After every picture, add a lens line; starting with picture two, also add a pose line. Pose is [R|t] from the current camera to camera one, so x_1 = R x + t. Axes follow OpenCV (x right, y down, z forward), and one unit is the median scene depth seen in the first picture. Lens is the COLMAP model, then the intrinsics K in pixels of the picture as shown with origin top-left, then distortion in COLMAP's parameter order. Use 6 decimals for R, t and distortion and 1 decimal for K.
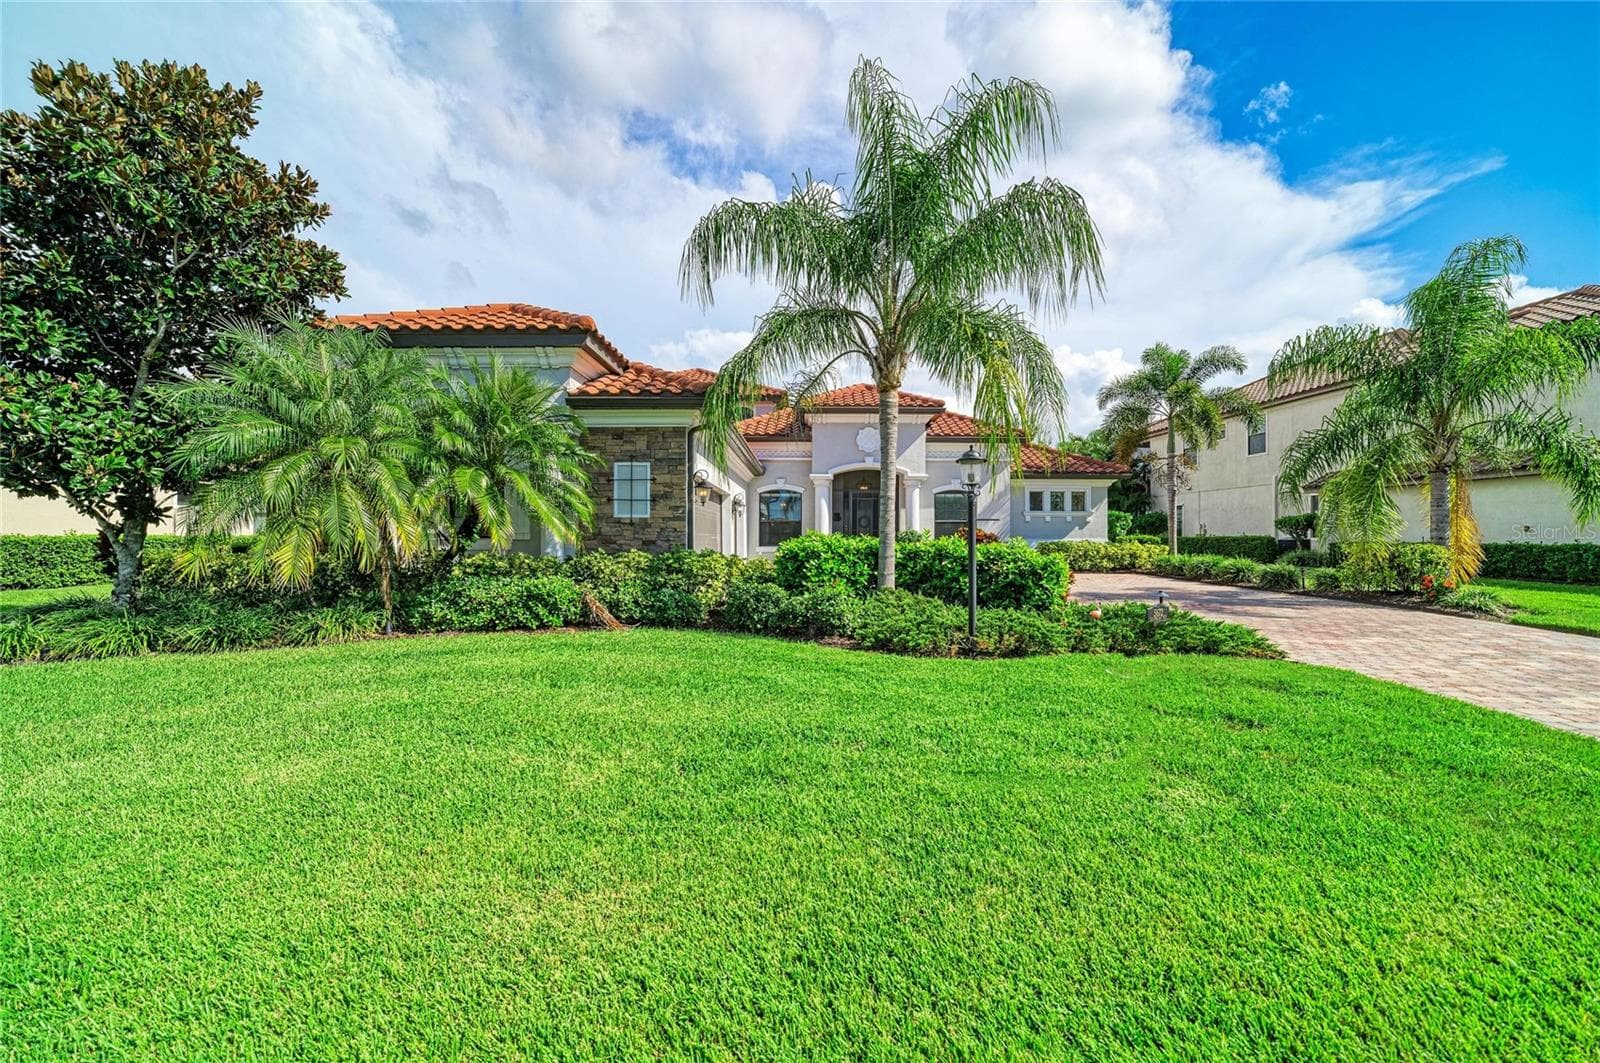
lens RADIAL K [[623.0, 0, 809.5], [0, 623.0, 528.0], [0, 0, 1]] dist [-0.002104, -0.000159]
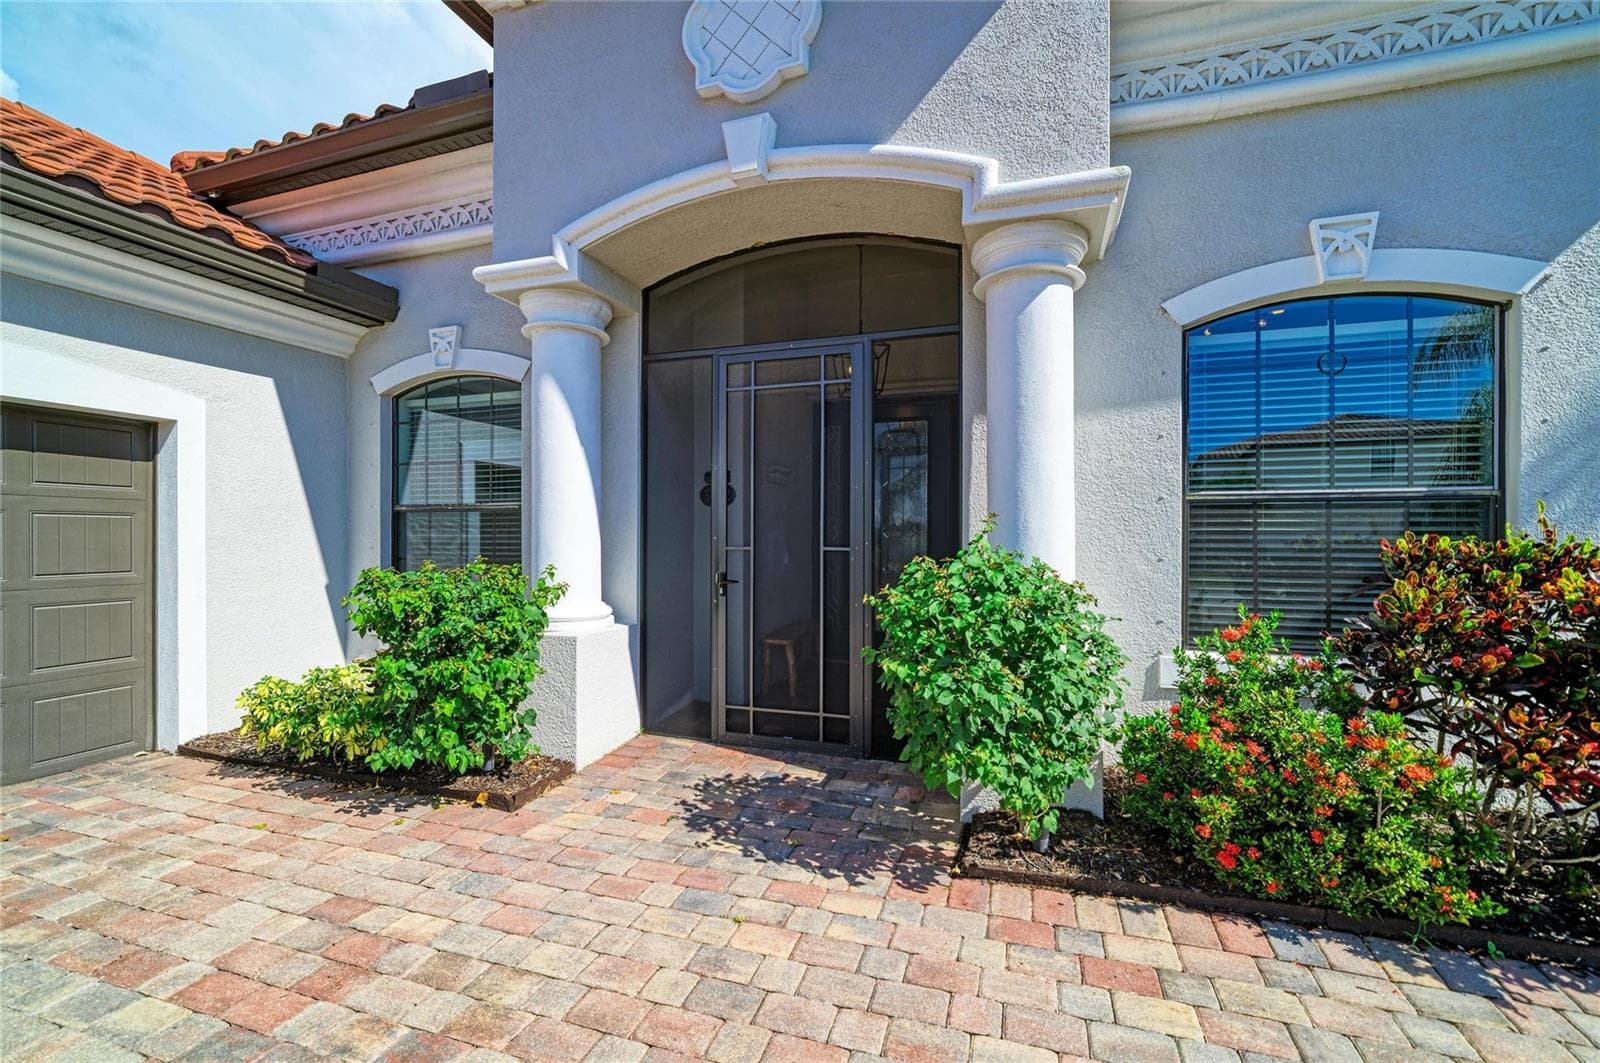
lens RADIAL K [[697.9, 0, 800.0], [0, 697.9, 531.5], [0, 0, 1]] dist [-0.000672, -0.000140]
pose [[0.943319, -0.003021, -0.331874, 0.170323], [0.004897, 0.999976, 0.004818, -0.002879], [0.331852, -0.006170, 0.943311, 0.815975]]
